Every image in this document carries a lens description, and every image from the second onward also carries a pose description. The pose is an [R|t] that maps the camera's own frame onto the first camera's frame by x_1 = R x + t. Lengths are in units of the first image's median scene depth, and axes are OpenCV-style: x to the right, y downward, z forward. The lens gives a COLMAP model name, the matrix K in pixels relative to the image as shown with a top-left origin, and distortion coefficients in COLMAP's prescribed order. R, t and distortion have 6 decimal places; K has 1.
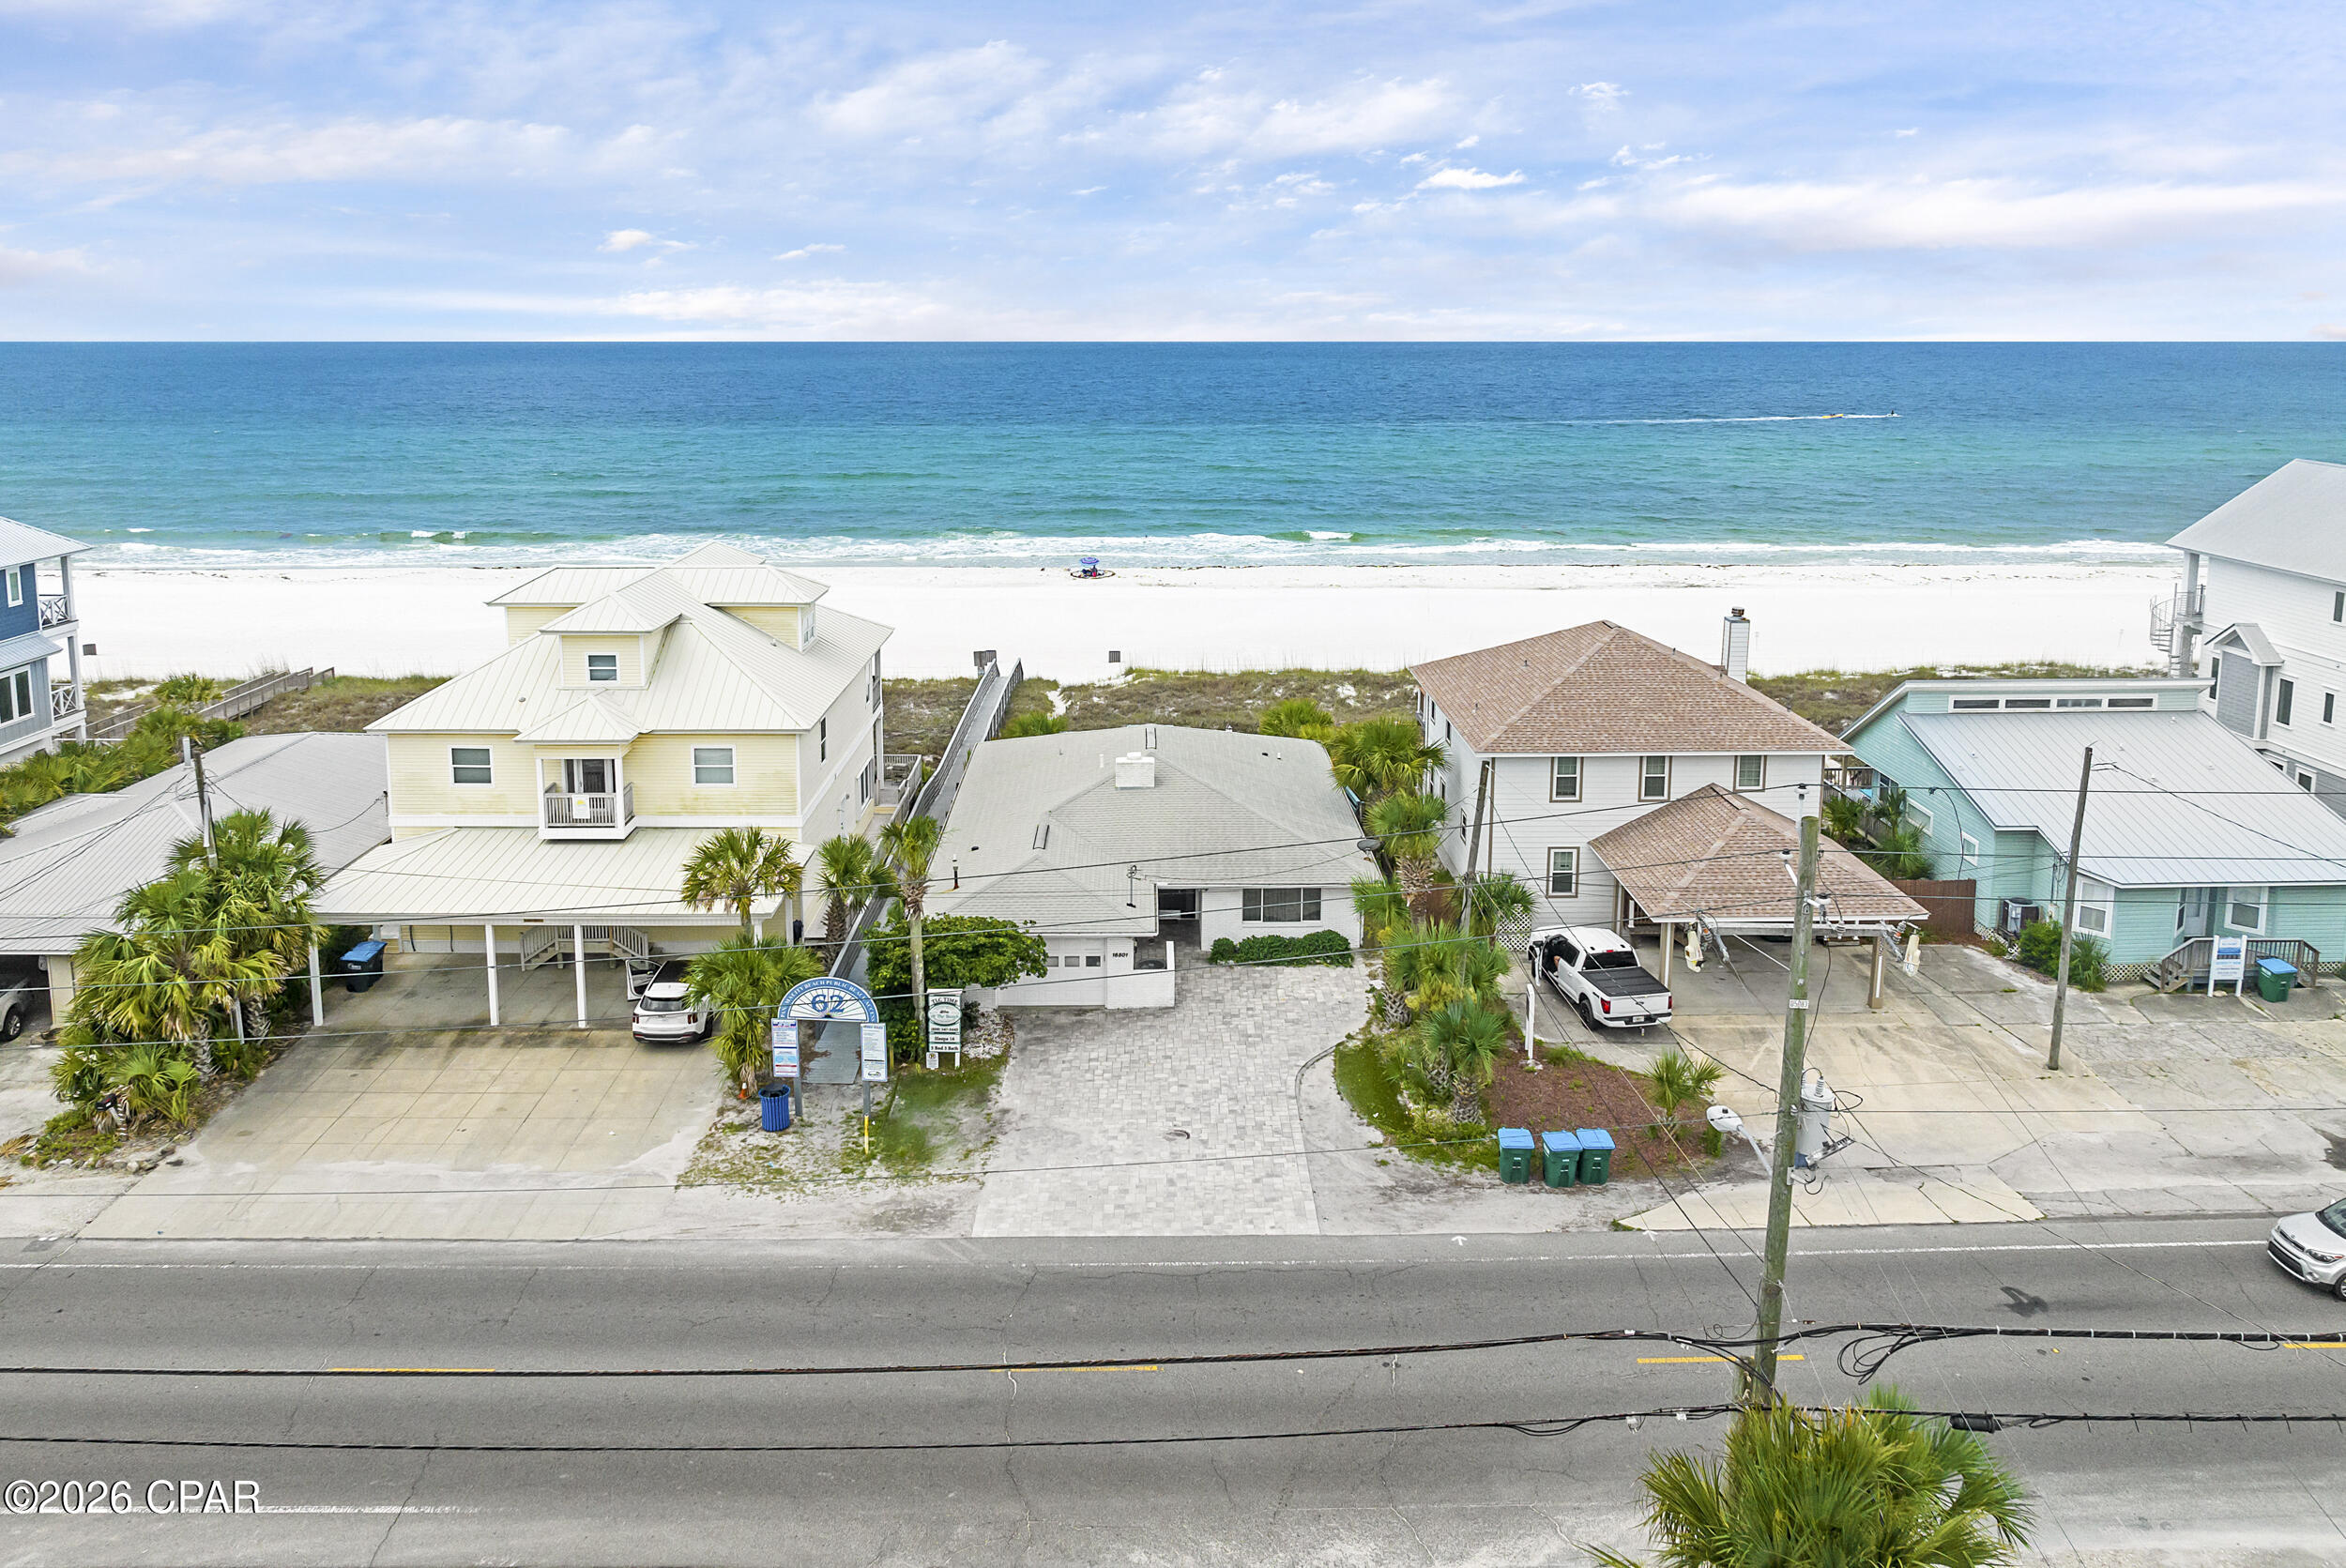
lens RADIAL K [[1622.3, 0, 1195.0], [0, 1622.3, 797.4], [0, 0, 1]] dist [-0.080086, 0.026852]
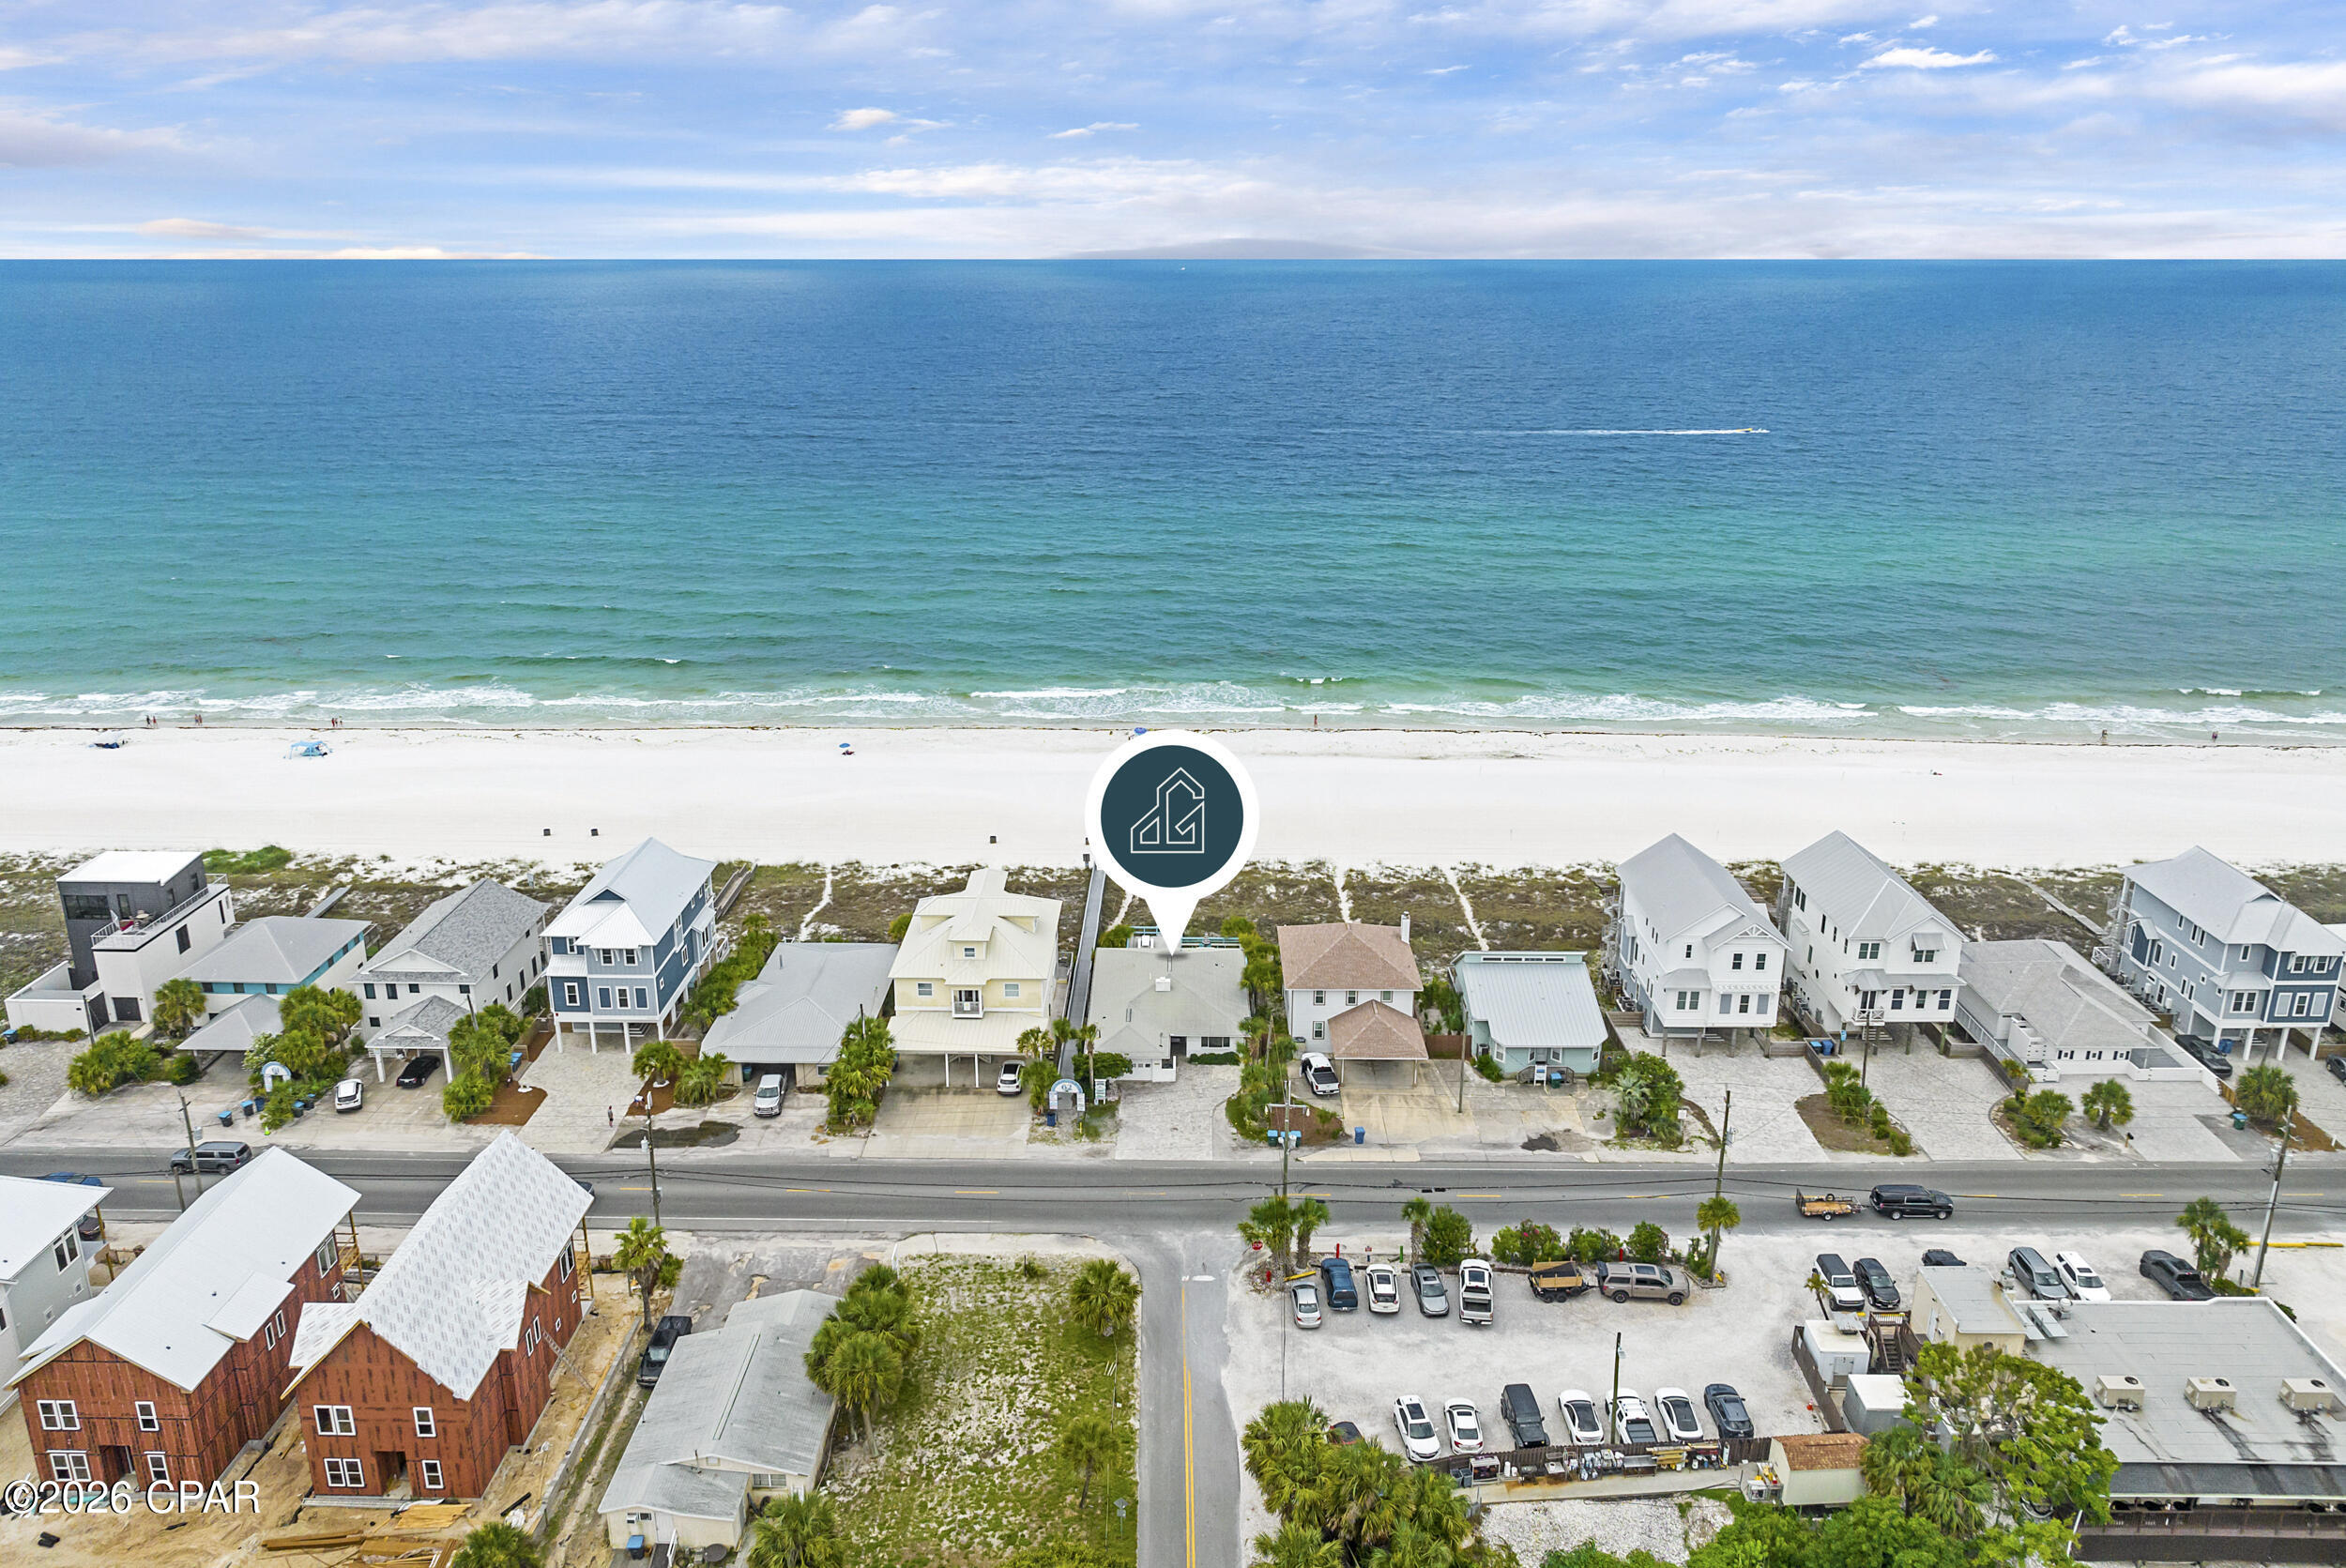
lens RADIAL K [[1622.3, 0, 1172.2], [0, 1622.3, 766.5], [0, 0, 1]] dist [-0.080086, 0.026852]
pose [[0.999231, 0.008045, -0.038374, 0.094611], [-0.007078, 0.999655, 0.025280, -0.548911], [0.038564, -0.024989, 0.998944, -2.035340]]
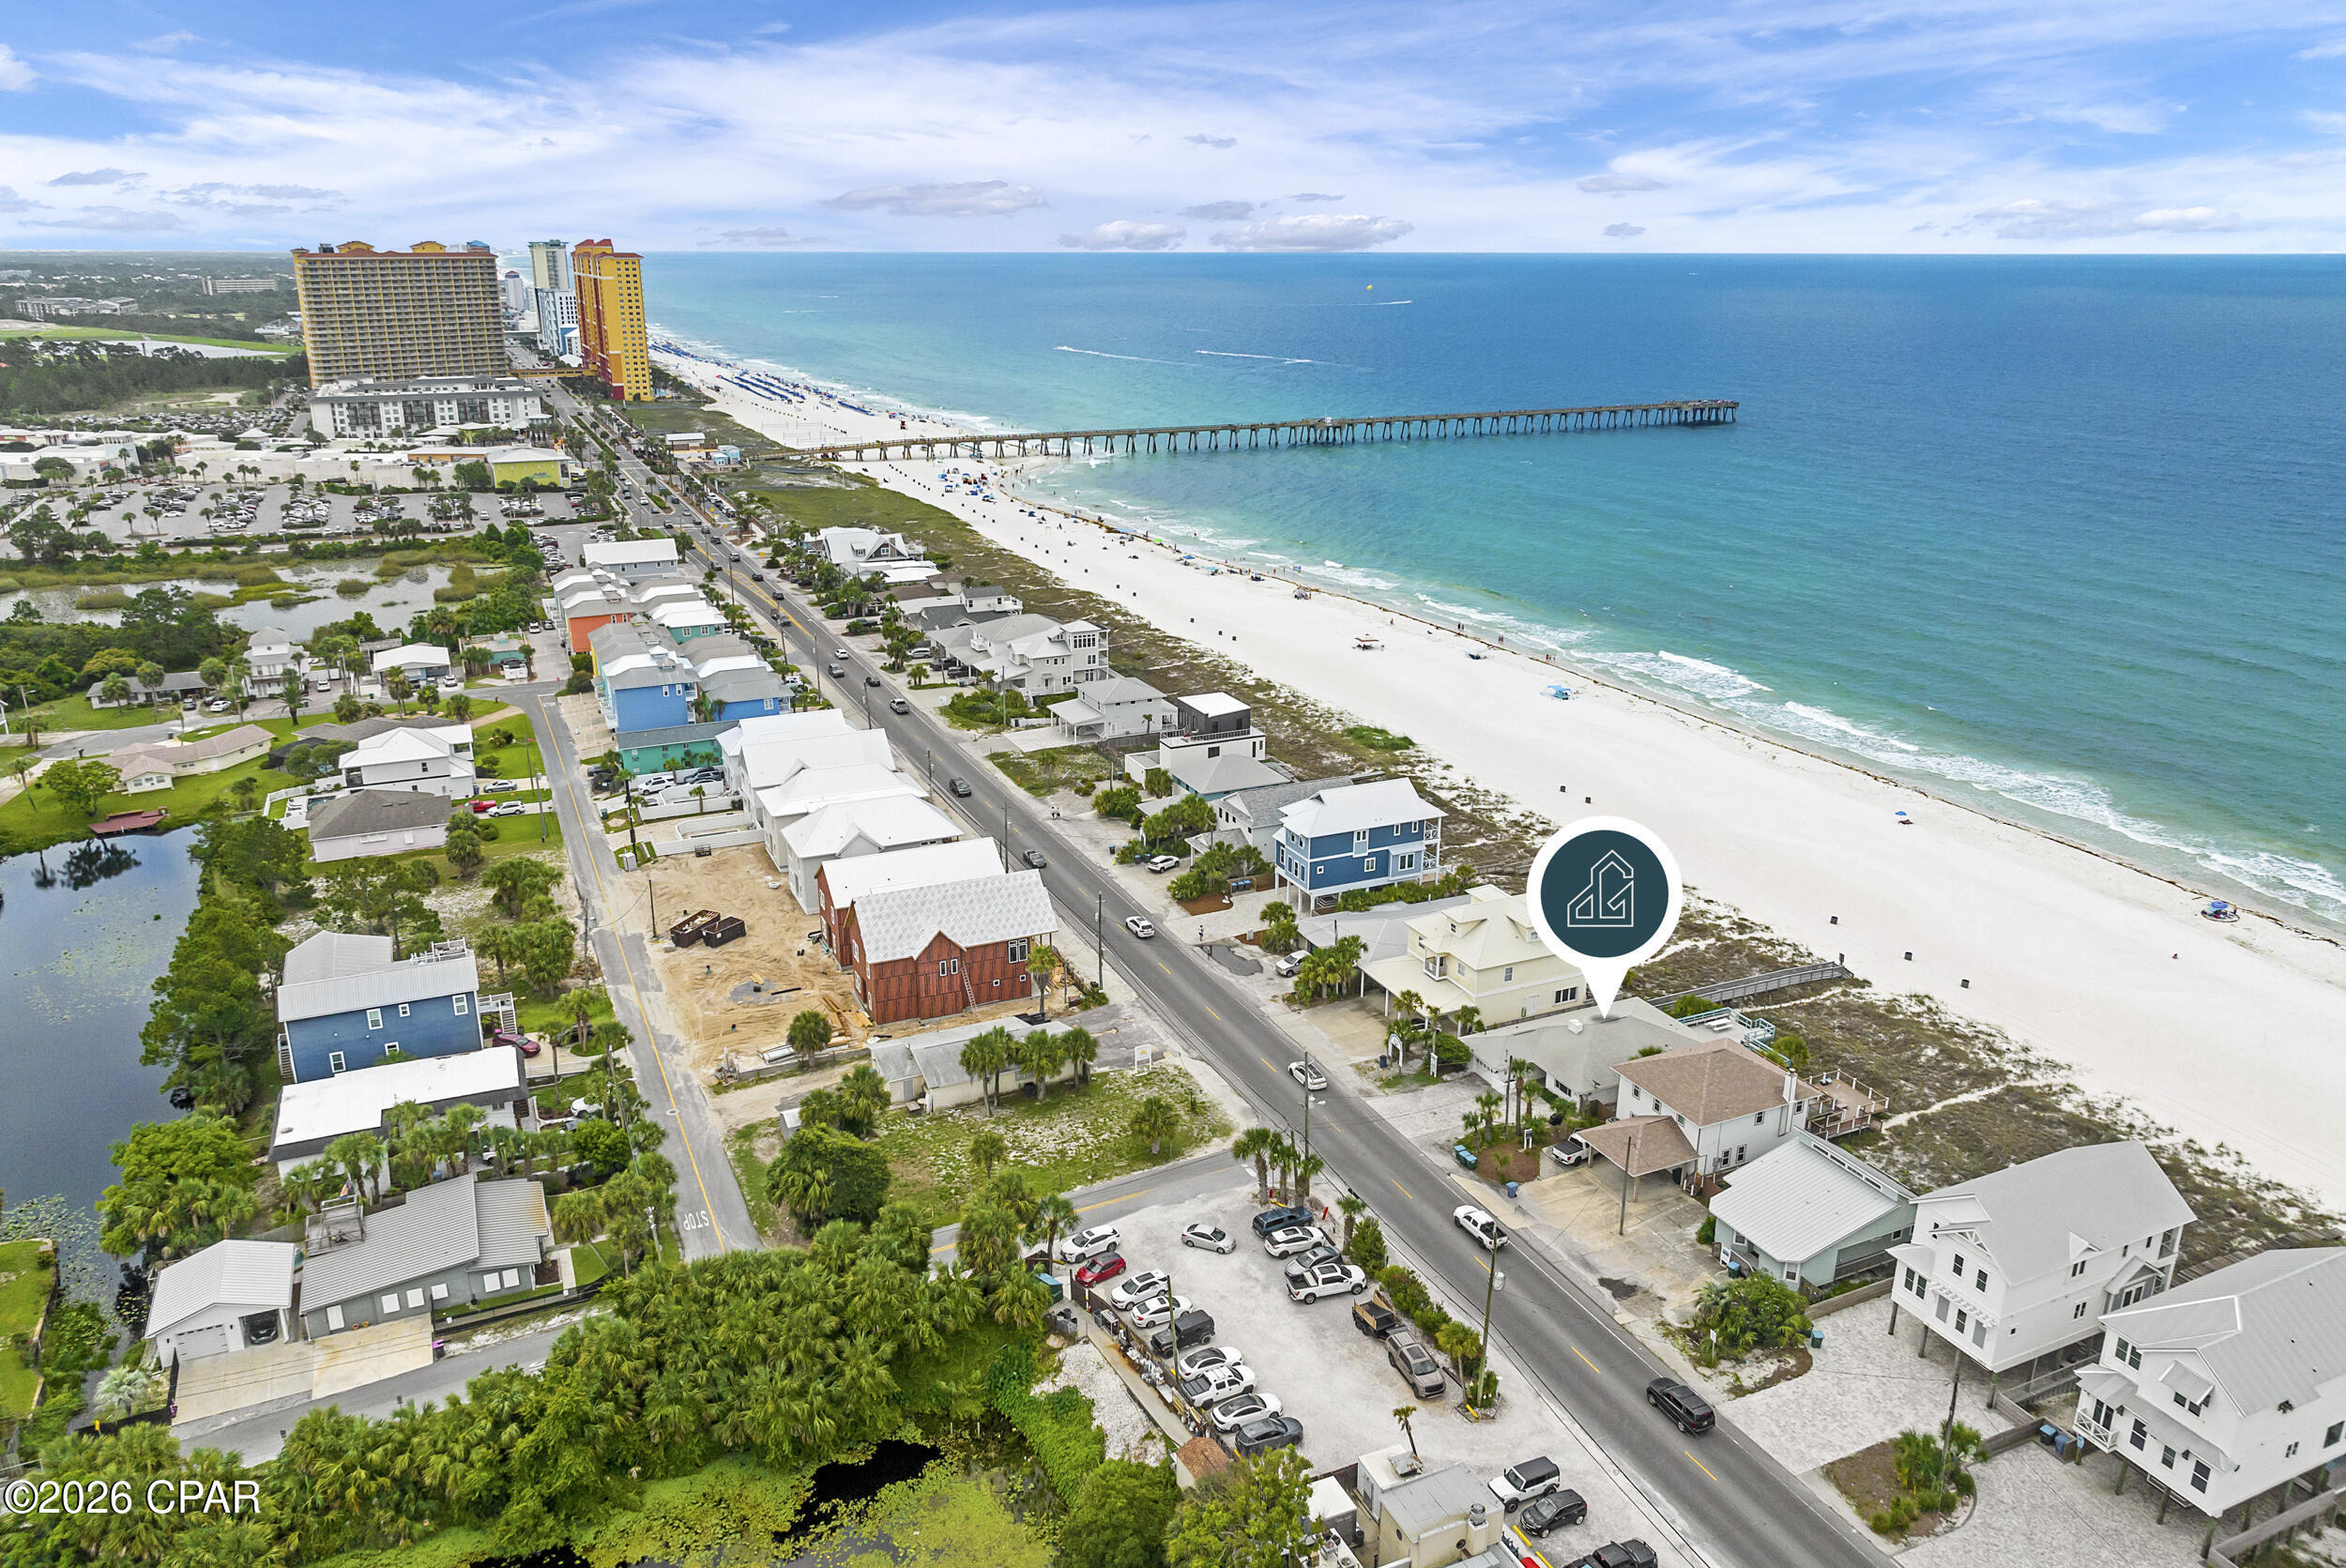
lens RADIAL K [[1622.3, 0, 1158.7], [0, 1622.3, 784.3], [0, 0, 1]] dist [-0.080086, 0.026852]
pose [[0.398957, 0.285728, -0.871317, 2.526462], [-0.257324, 0.946917, 0.192696, -0.978486], [0.880124, 0.147334, 0.451304, -1.258992]]
